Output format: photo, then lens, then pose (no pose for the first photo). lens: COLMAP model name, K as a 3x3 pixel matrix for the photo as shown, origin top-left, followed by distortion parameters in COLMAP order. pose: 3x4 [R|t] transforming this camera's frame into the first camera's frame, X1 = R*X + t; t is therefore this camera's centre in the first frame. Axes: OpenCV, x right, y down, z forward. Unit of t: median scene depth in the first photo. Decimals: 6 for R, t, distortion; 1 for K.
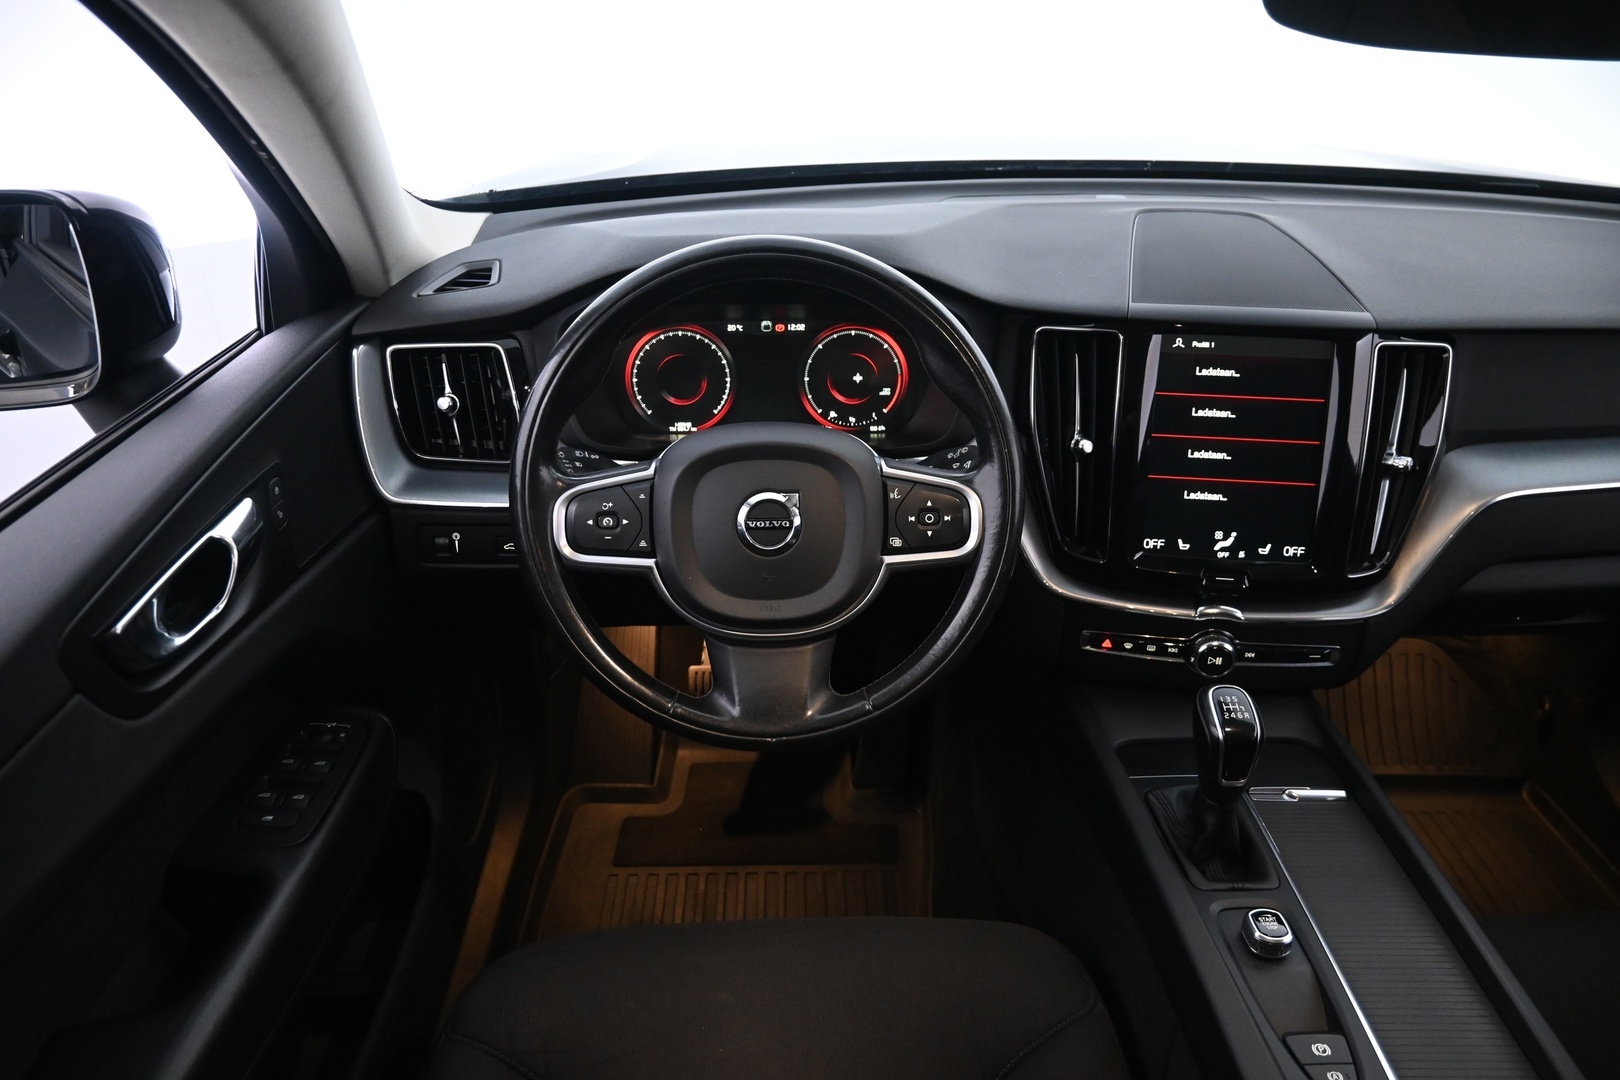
lens RADIAL K [[1158.8, 0, 808.3], [0, 1158.8, 536.9], [0, 0, 1]] dist [0.000908, -0.000162]
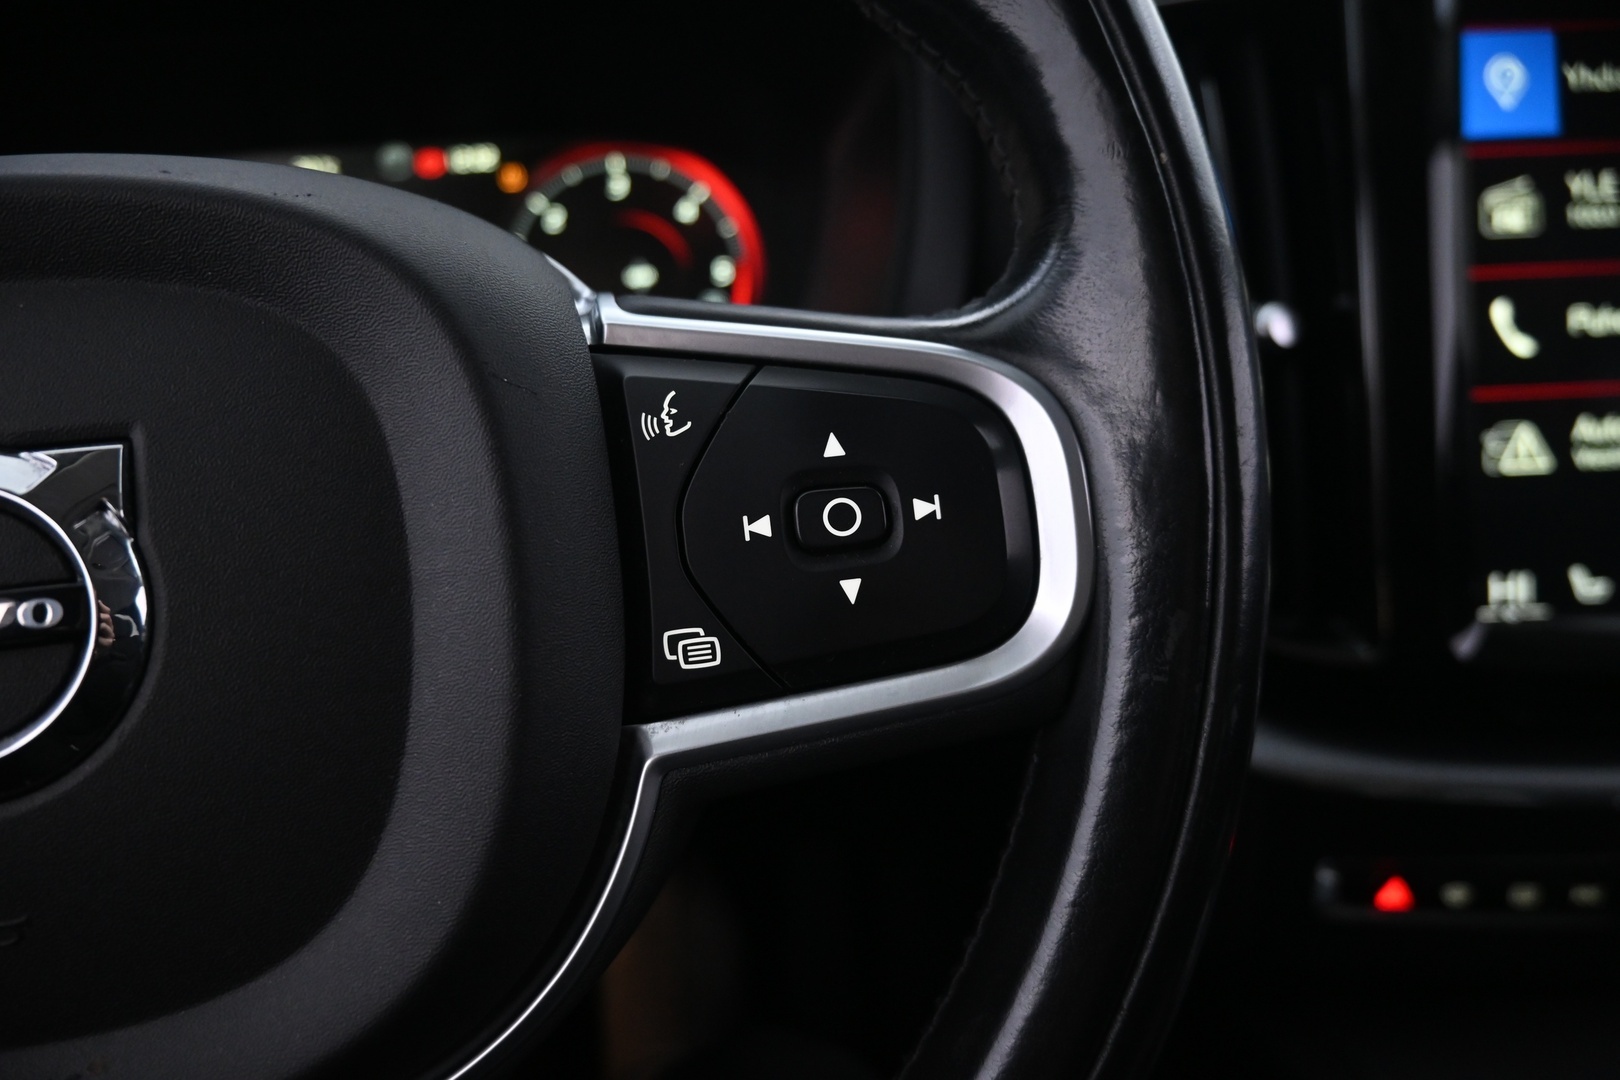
lens RADIAL K [[1158.8, 0, 815.0], [0, 1158.8, 540.1], [0, 0, 1]] dist [0.000908, -0.000162]
pose [[0.992203, -0.096728, 0.078589, 0.082337], [0.105450, 0.987672, -0.115693, 0.011036], [-0.066429, 0.123079, 0.990171, 0.788455]]
